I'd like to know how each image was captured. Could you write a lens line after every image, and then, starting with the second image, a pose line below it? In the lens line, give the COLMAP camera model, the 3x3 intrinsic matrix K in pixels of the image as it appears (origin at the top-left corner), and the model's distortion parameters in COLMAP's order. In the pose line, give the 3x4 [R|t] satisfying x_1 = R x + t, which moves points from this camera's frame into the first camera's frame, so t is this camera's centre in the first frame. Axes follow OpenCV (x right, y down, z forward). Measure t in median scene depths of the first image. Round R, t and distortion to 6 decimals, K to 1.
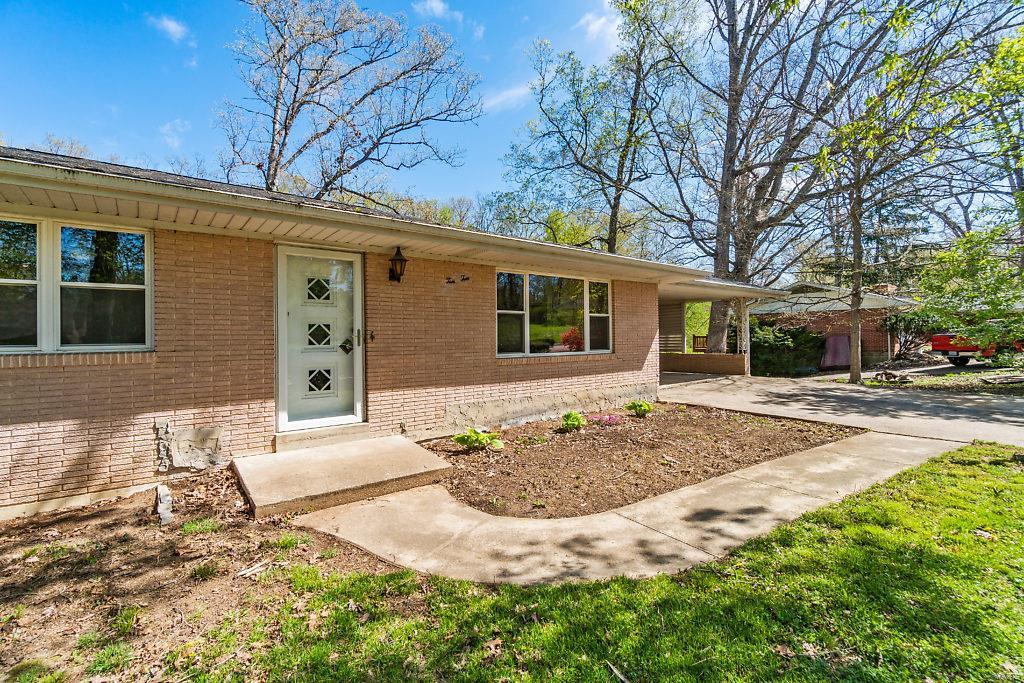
lens RADIAL K [[451.5, 0, 507.6], [0, 451.5, 338.4], [0, 0, 1]] dist [0.001920, -0.000719]
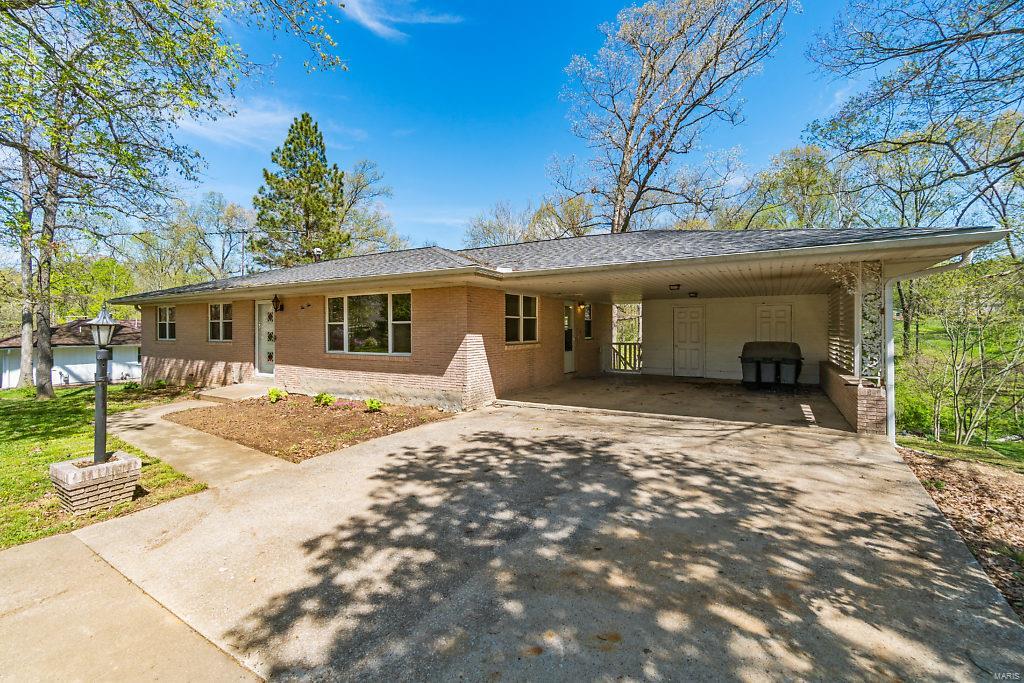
lens RADIAL K [[451.5, 0, 507.6], [0, 451.5, 333.9], [0, 0, 1]] dist [0.001920, -0.000719]
pose [[0.350676, 0.023161, -0.936210, 1.477418], [-0.000367, 0.999697, 0.024594, -0.054609], [0.936497, -0.008281, 0.350578, 0.913393]]
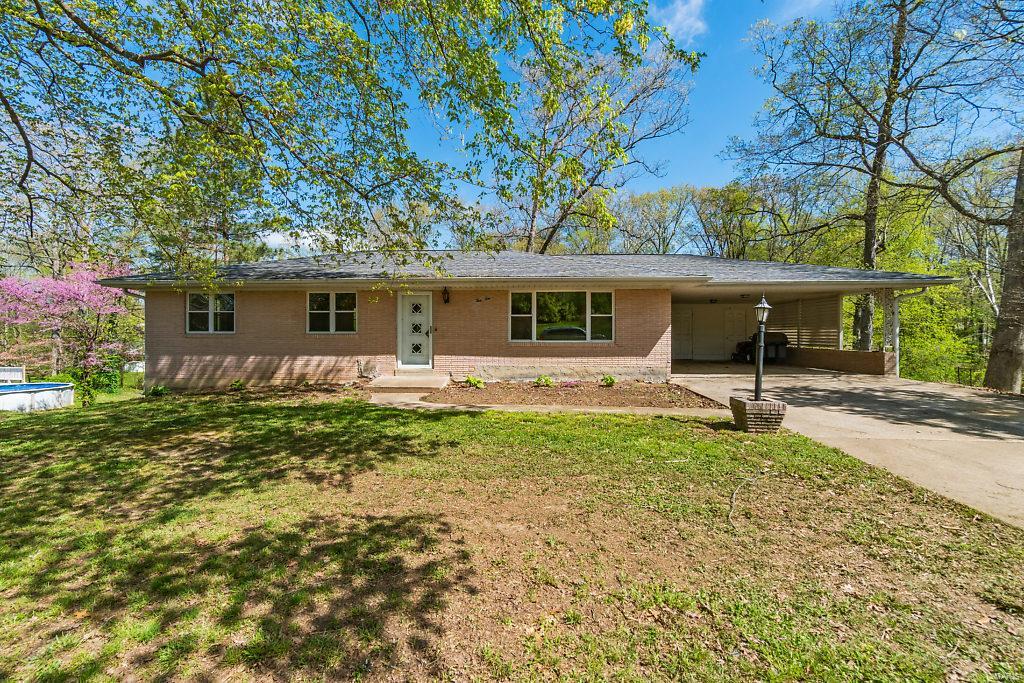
lens RADIAL K [[451.5, 0, 503.1], [0, 451.5, 335.9], [0, 0, 1]] dist [0.001920, -0.000719]
pose [[0.751537, 0.019750, -0.659396, 0.977135], [-0.010037, 0.999778, 0.018506, -0.011657], [0.659615, -0.007290, 0.751568, -0.293001]]
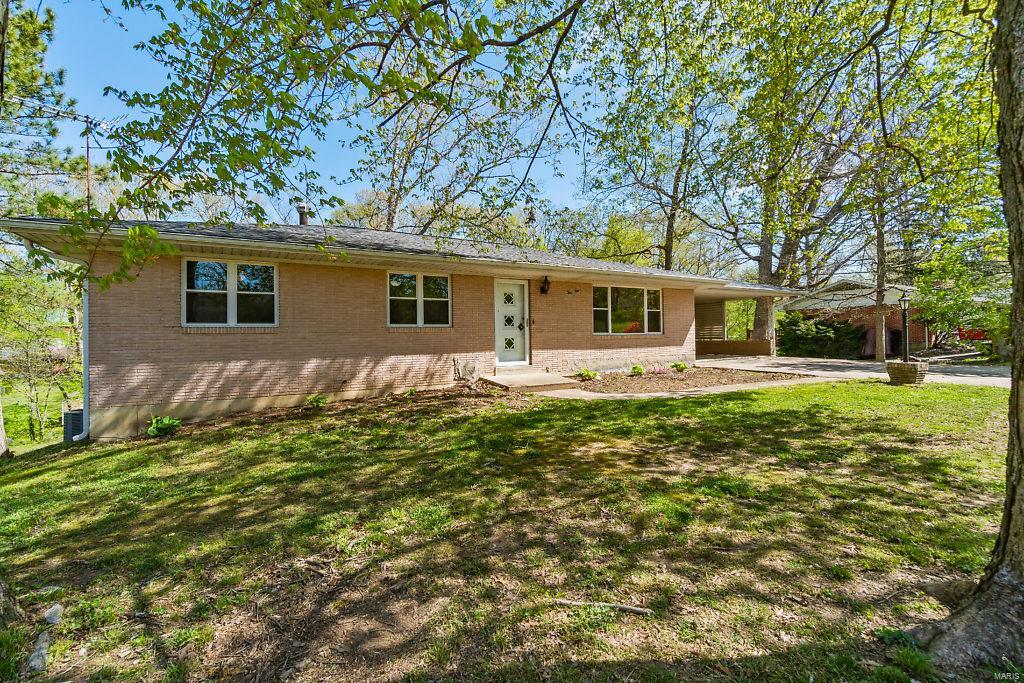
lens RADIAL K [[451.5, 0, 512.7], [0, 451.5, 333.3], [0, 0, 1]] dist [0.001920, -0.000719]
pose [[0.993038, -0.005823, -0.117652, -0.113209], [0.004620, 0.999934, -0.010499, 0.047429], [0.117705, 0.009883, 0.992999, -0.695061]]
